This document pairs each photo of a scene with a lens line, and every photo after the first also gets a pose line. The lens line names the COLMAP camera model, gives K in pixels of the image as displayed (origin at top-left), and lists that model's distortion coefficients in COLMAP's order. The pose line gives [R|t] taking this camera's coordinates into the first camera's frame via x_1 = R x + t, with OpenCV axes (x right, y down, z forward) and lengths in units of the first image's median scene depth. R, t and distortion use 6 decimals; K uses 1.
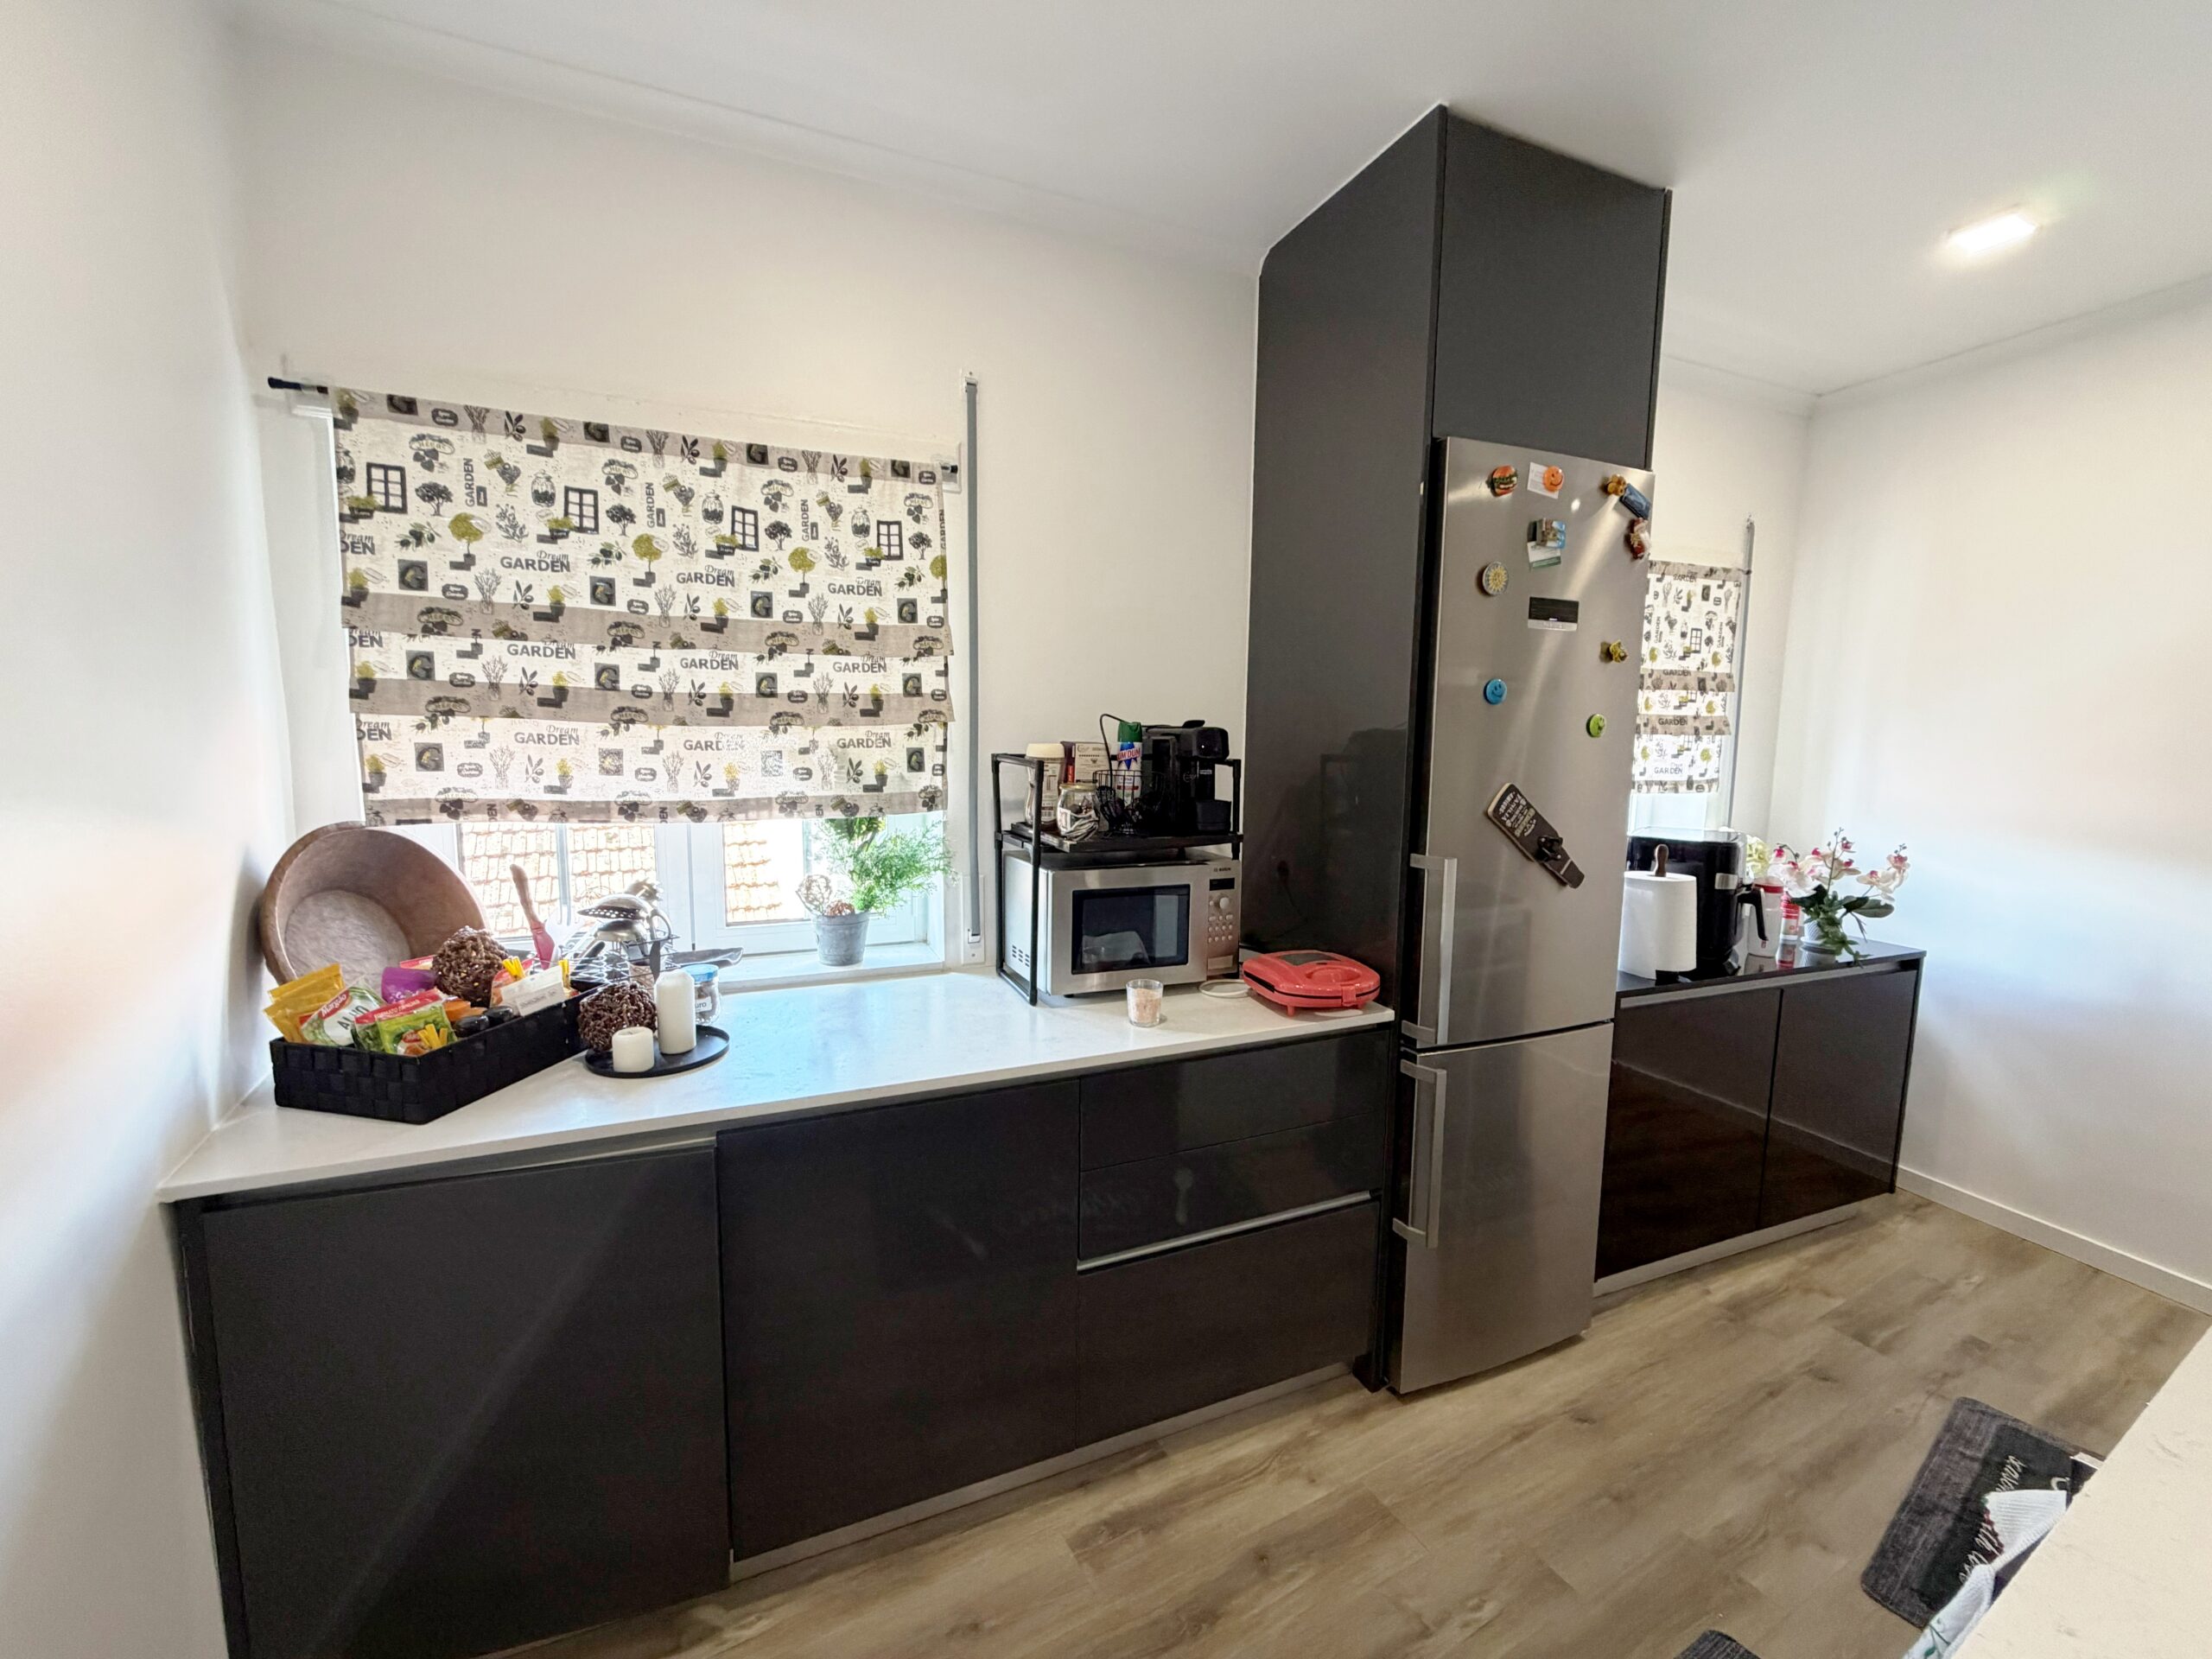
lens RADIAL K [[882.3, 0, 1102.5], [0, 882.3, 830.9], [0, 0, 1]] dist [-0.000226, 0.000292]
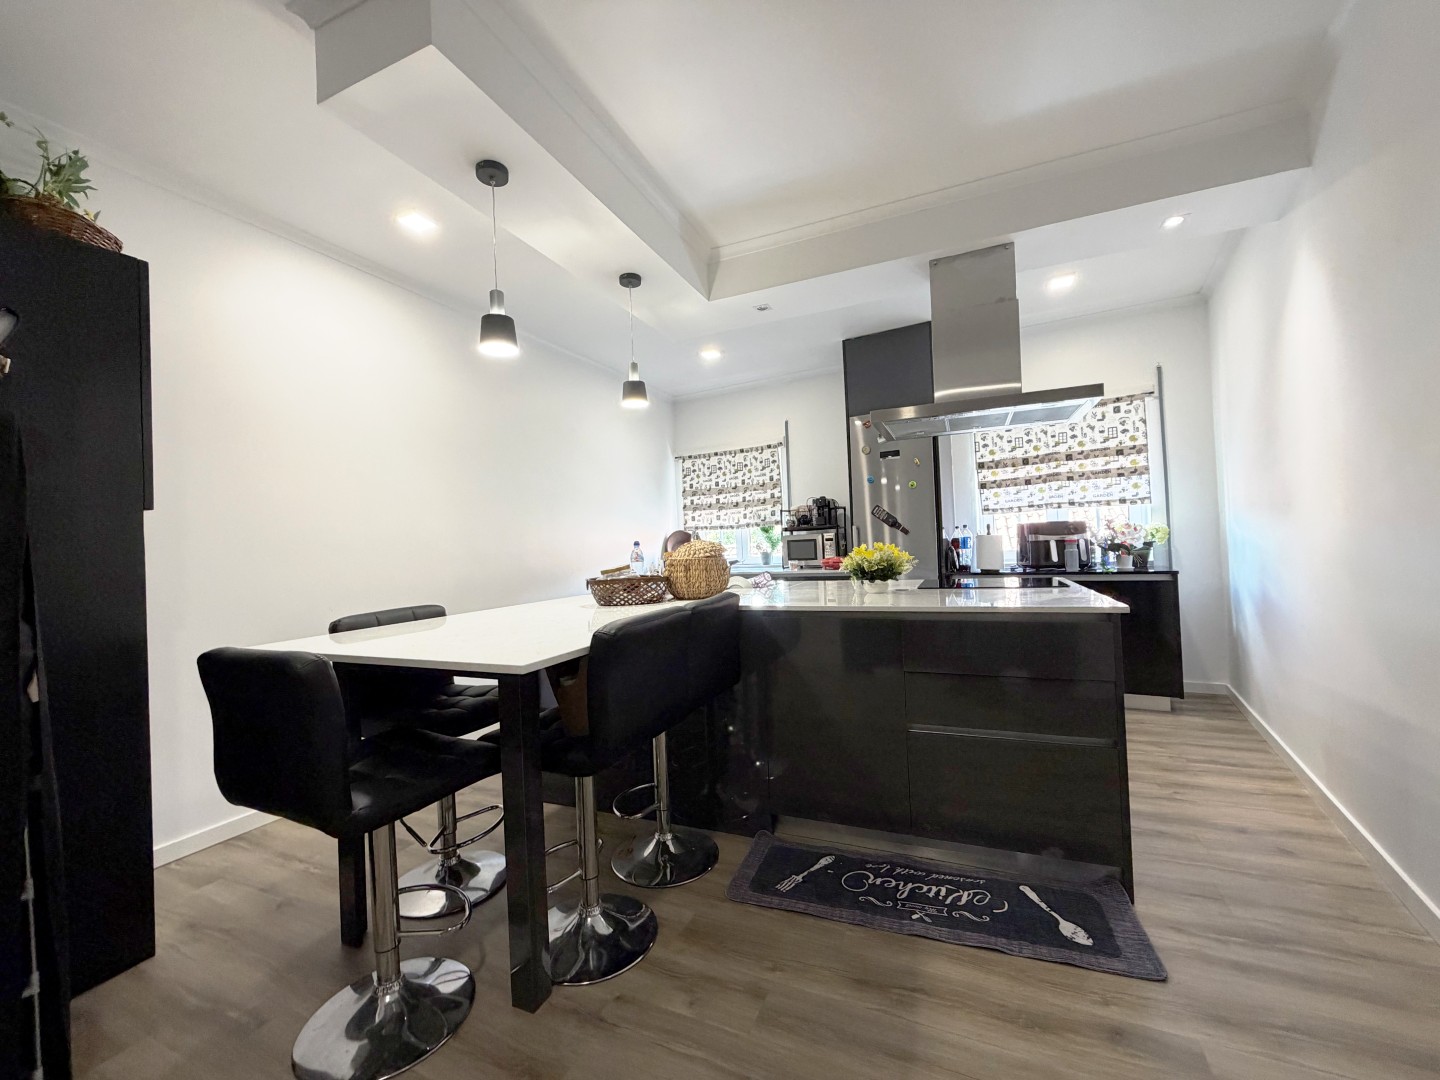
lens RADIAL K [[574.4, 0, 715.8], [0, 574.4, 539.5], [0, 0, 1]] dist [-0.000226, 0.000292]
pose [[0.597249, -0.048447, -0.800591, 1.897662], [-0.042657, 0.994843, -0.092025, 0.322152], [0.800921, 0.089113, 0.592102, -0.857327]]
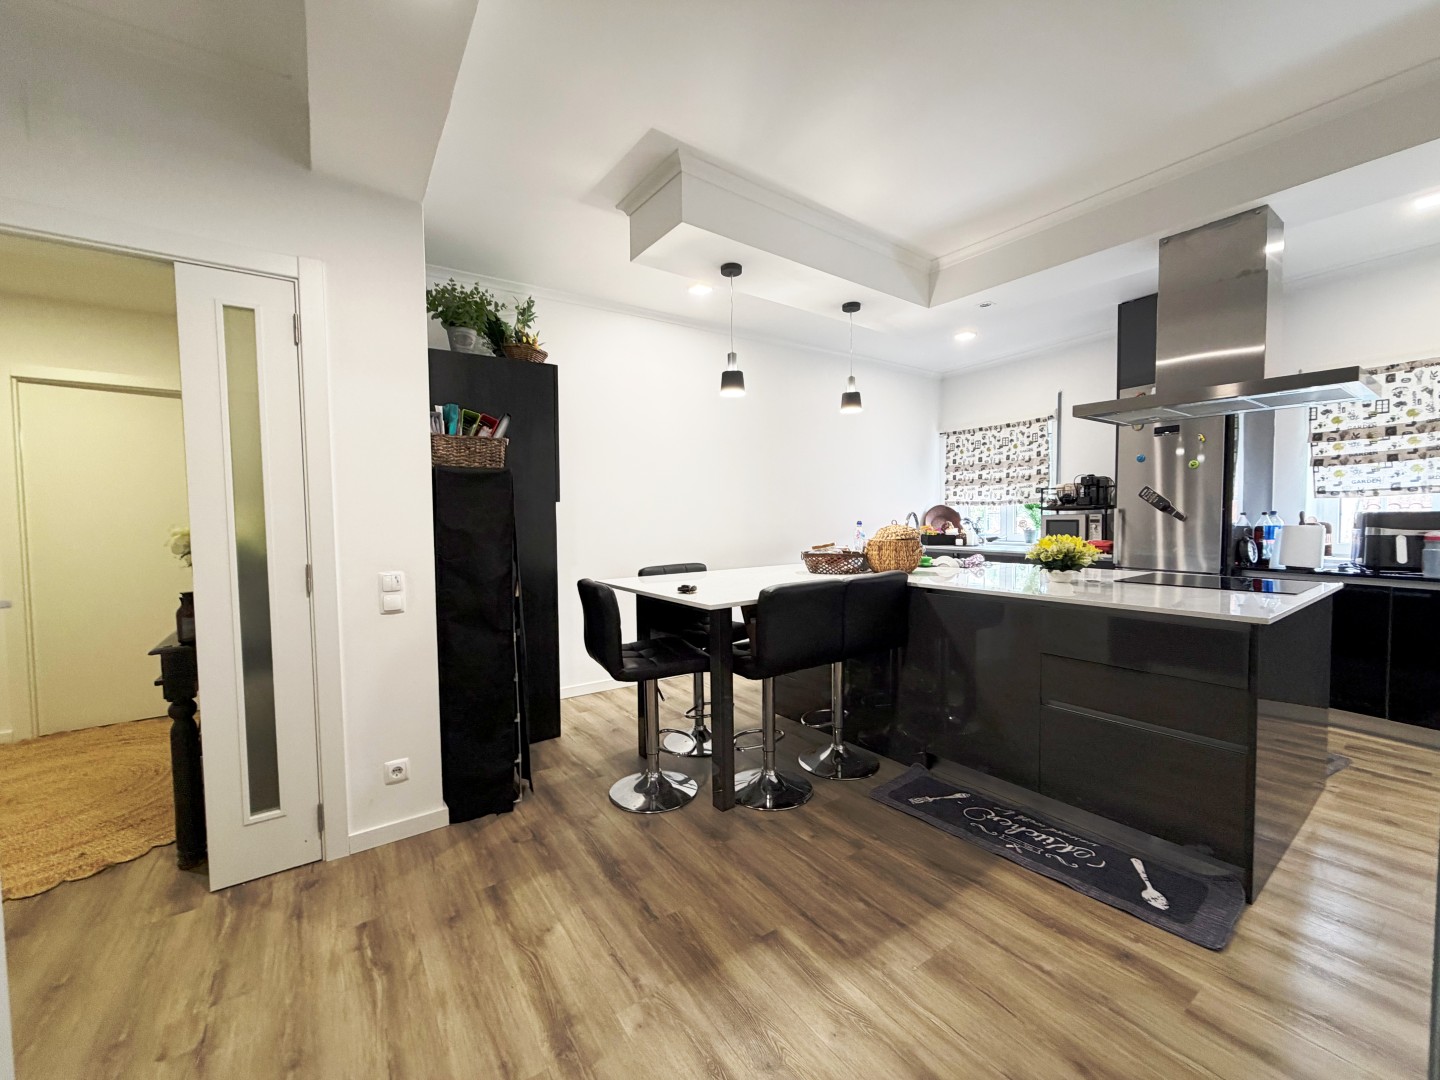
lens RADIAL K [[574.4, 0, 715.8], [0, 574.4, 539.5], [0, 0, 1]] dist [-0.000226, 0.000292]
pose [[0.111139, 0.026729, -0.993445, 2.360610], [-0.101877, 0.994678, 0.015365, 0.266271], [0.988569, 0.099502, 0.113271, -0.765040]]
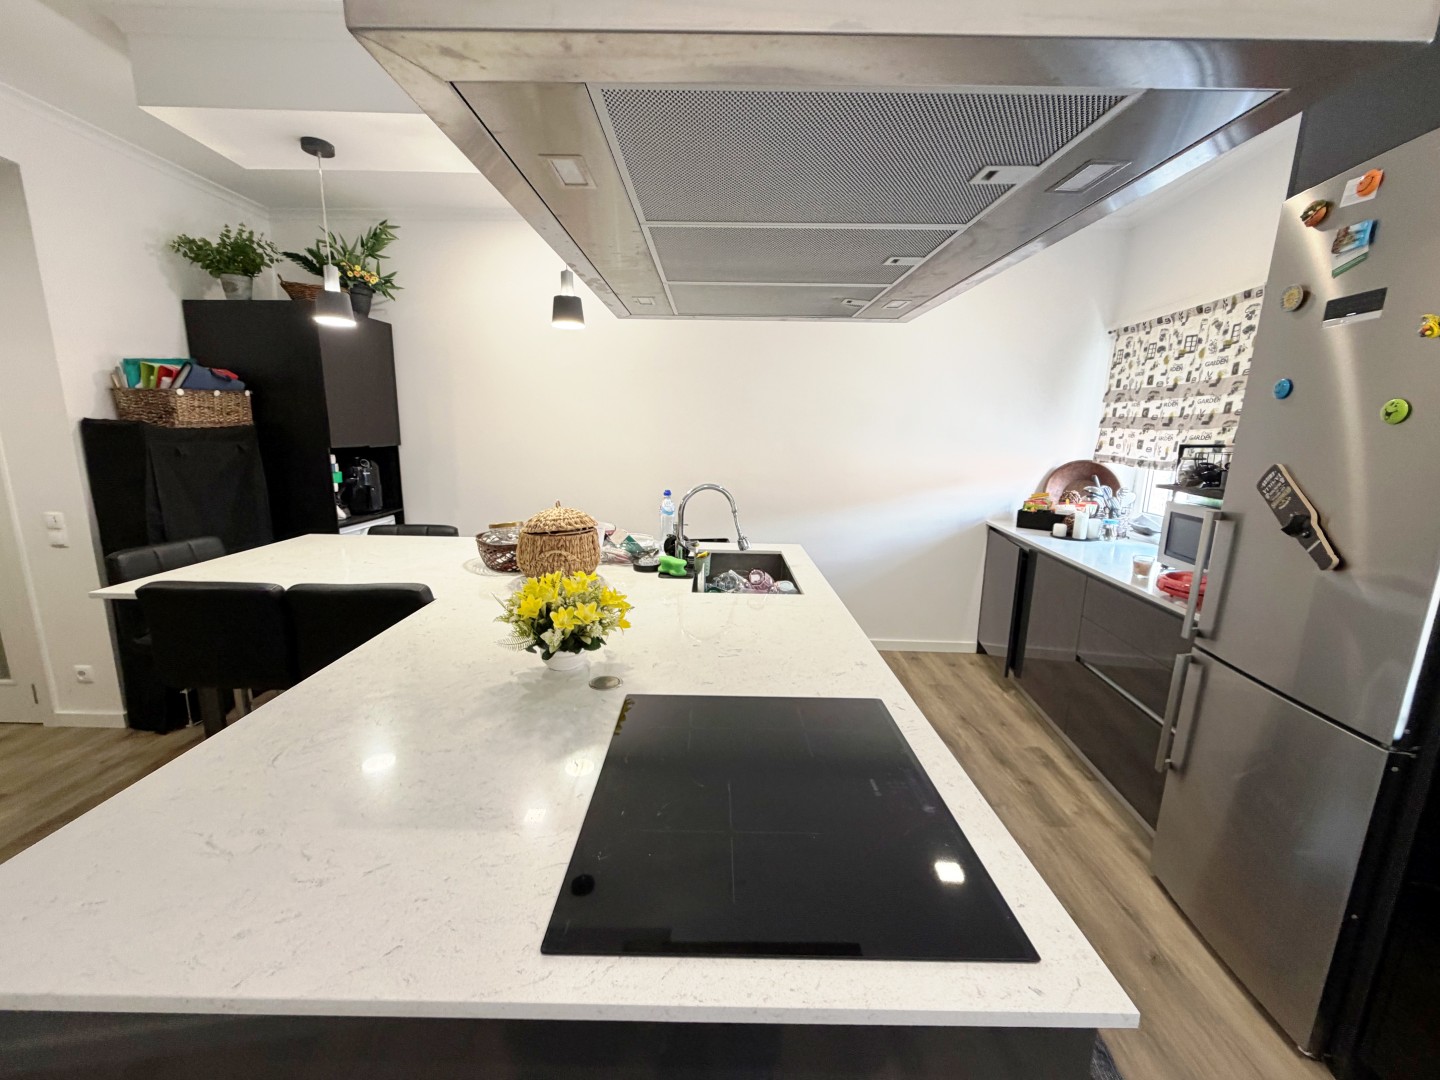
lens RADIAL K [[574.4, 0, 716.3], [0, 574.4, 540.7], [0, 0, 1]] dist [-0.000226, 0.000292]
pose [[-0.493766, 0.142800, -0.857790, 1.538666], [-0.127165, 0.963963, 0.233674, -0.037929], [0.860247, 0.224461, -0.457813, 0.716566]]
